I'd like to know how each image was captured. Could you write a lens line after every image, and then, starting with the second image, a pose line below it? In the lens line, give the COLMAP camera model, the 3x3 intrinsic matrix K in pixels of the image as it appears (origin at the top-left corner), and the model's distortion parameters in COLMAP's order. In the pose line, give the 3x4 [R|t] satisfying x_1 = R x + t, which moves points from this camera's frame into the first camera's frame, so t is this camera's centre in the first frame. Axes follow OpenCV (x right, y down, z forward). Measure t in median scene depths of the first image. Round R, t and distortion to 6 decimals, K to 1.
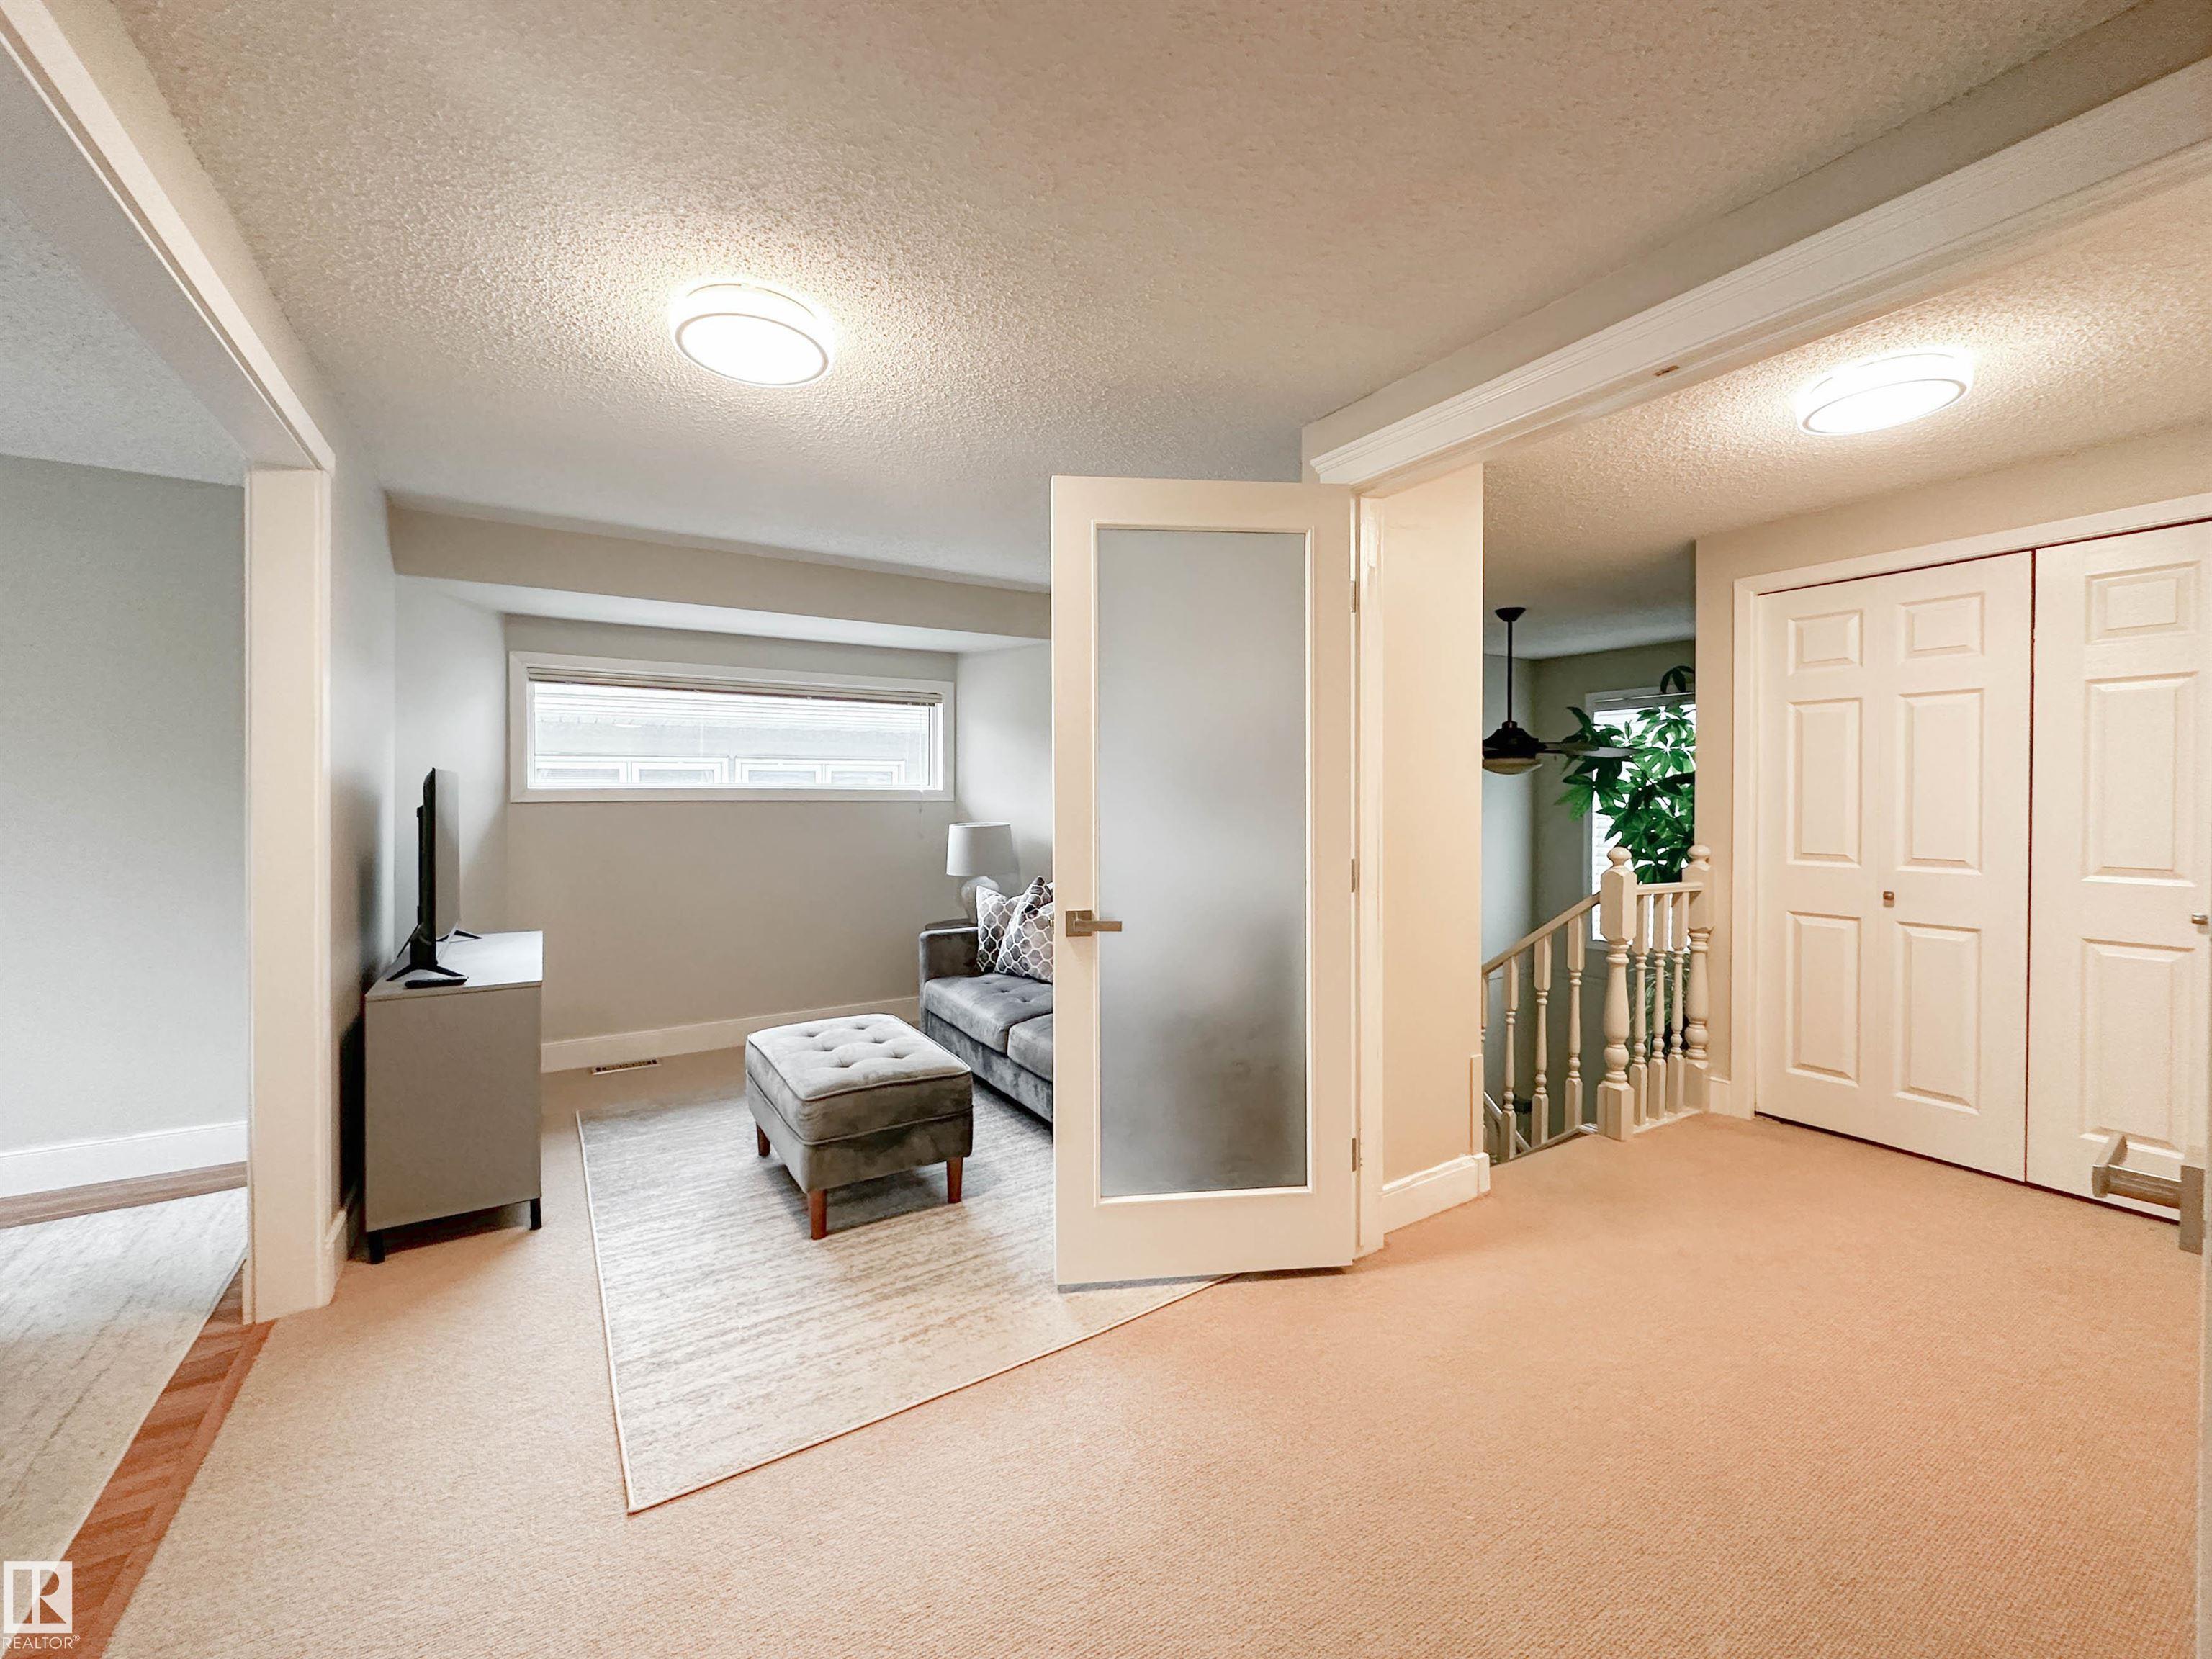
lens RADIAL K [[894.4, 0, 1097.5], [0, 894.4, 819.4], [0, 0, 1]] dist [0.000542, -0.000045]
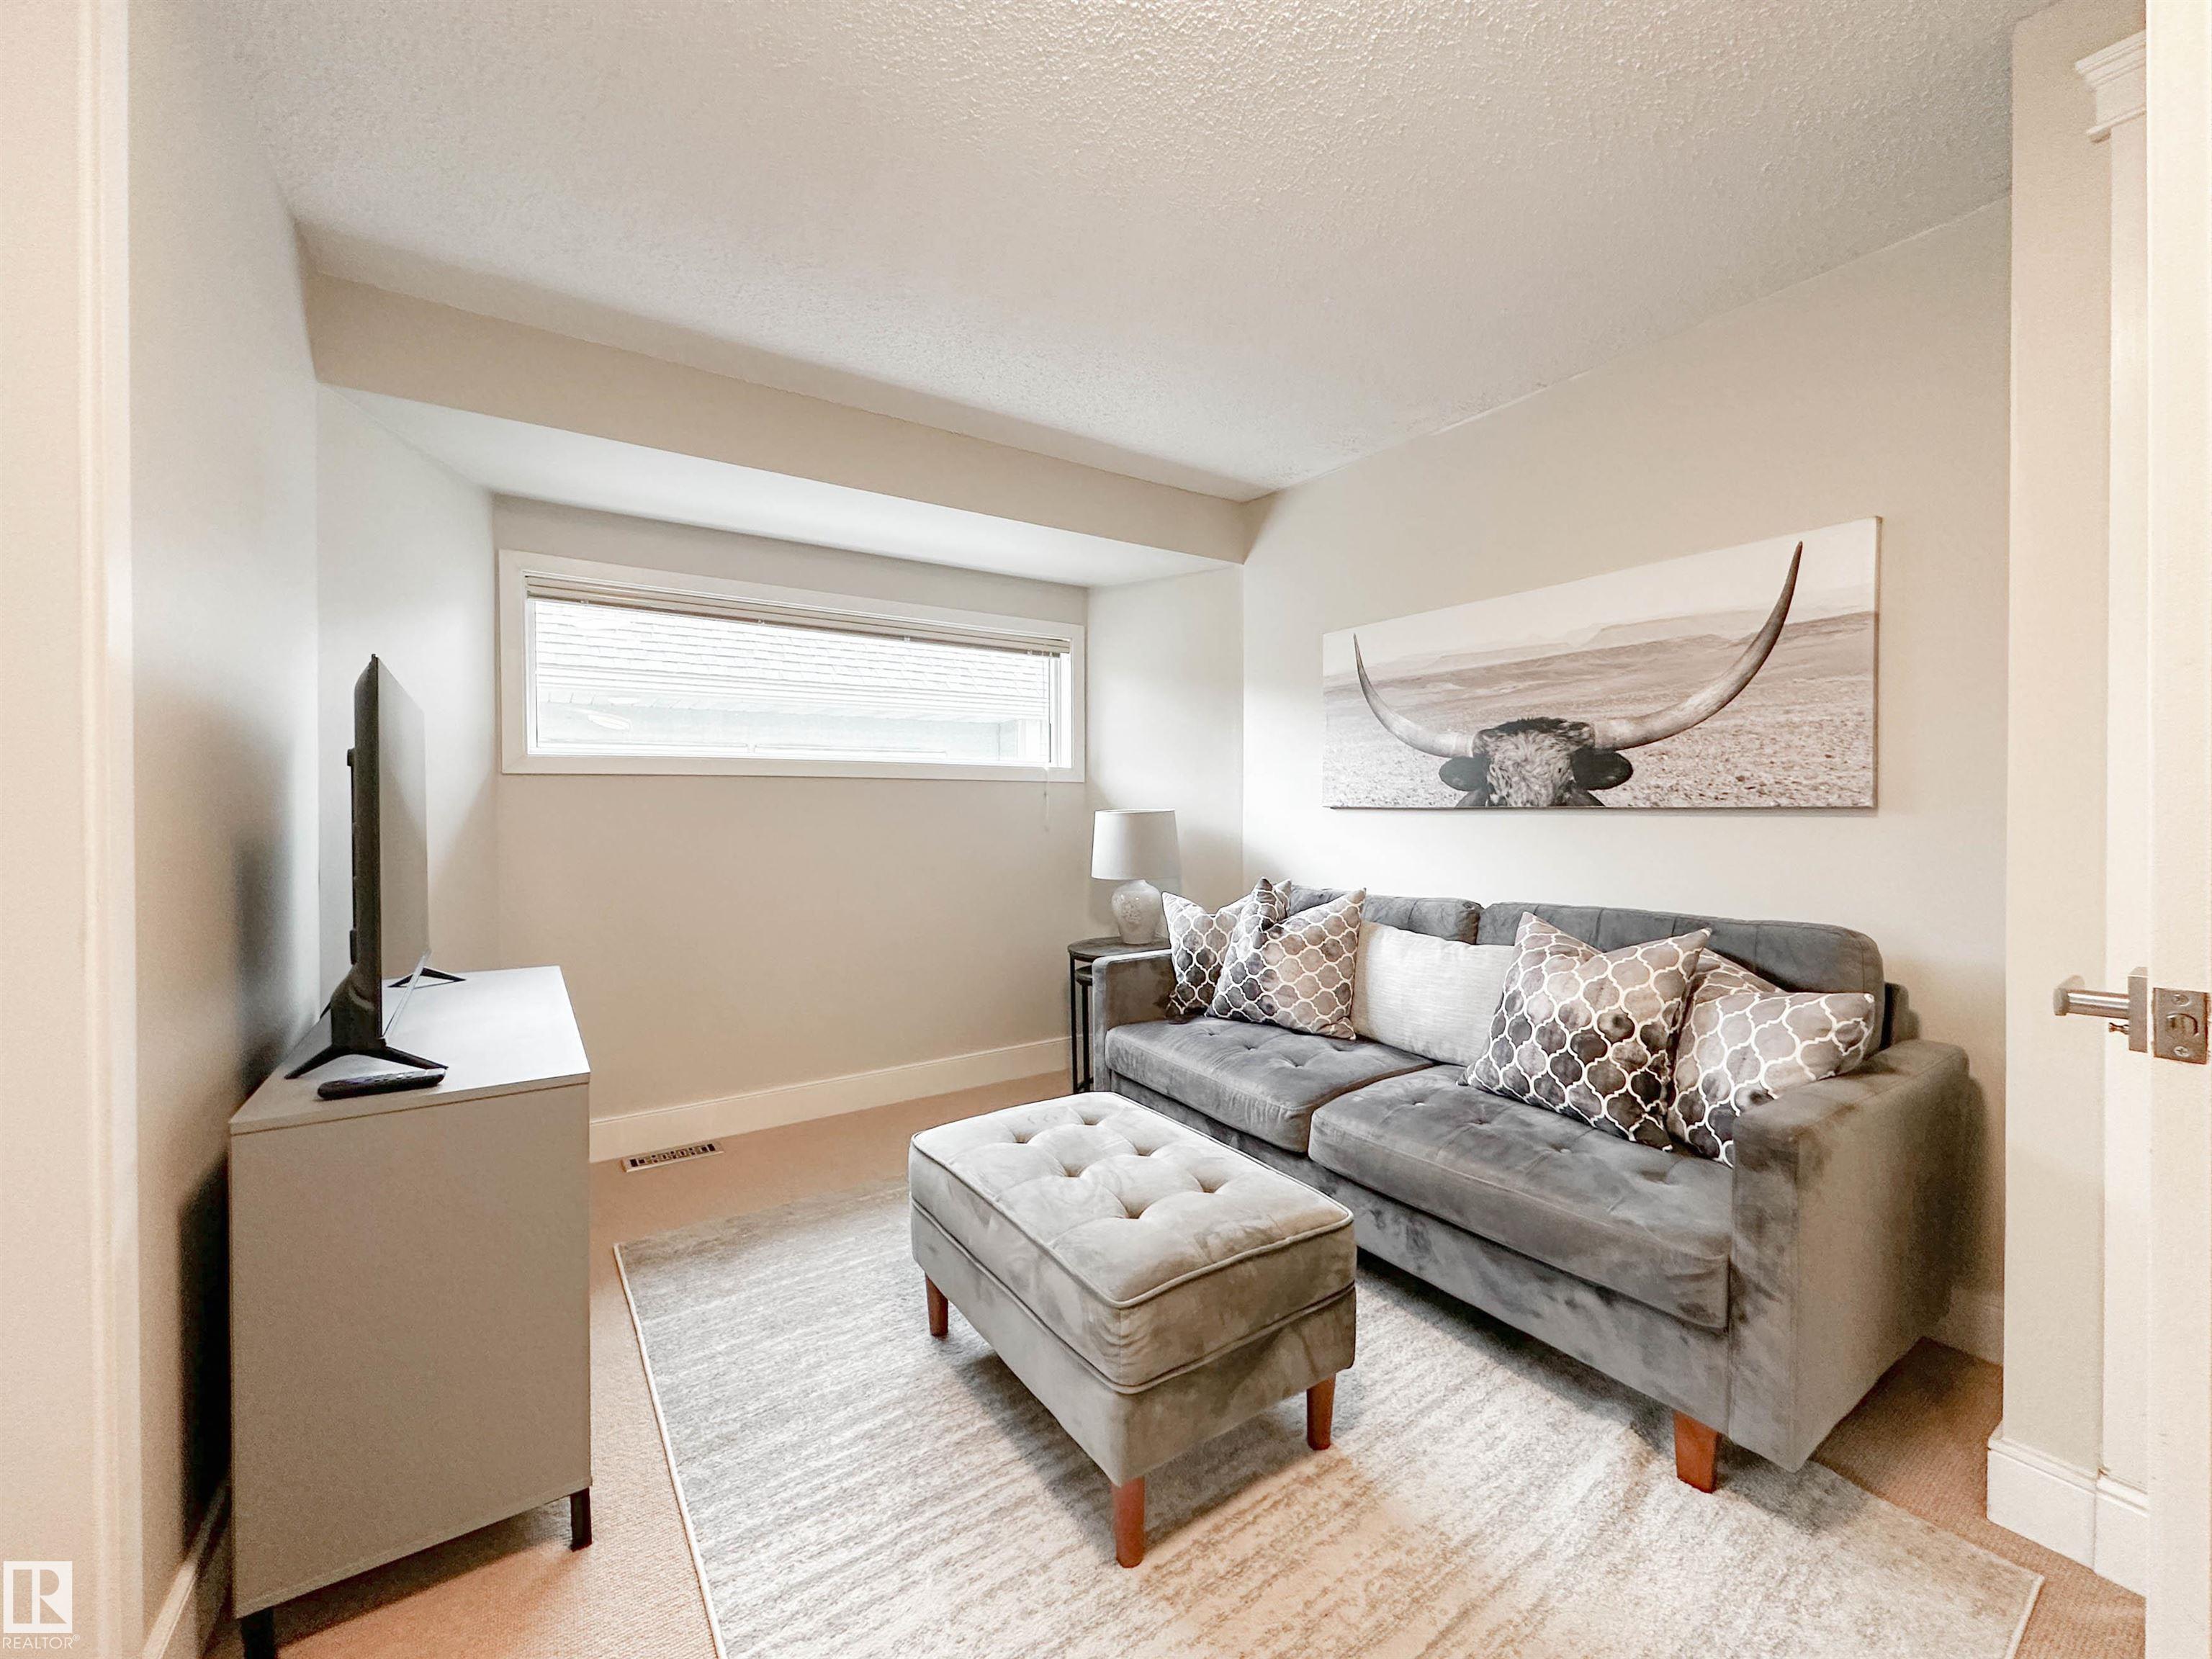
lens RADIAL K [[904.7, 0, 1106.0], [0, 904.7, 829.5], [0, 0, 1]] dist [-0.003485, 0.000440]
pose [[0.999604, -0.004575, 0.027767, -0.283420], [0.004551, 0.999989, 0.000924, 0.032719], [-0.027771, -0.000797, 0.999614, 0.394474]]
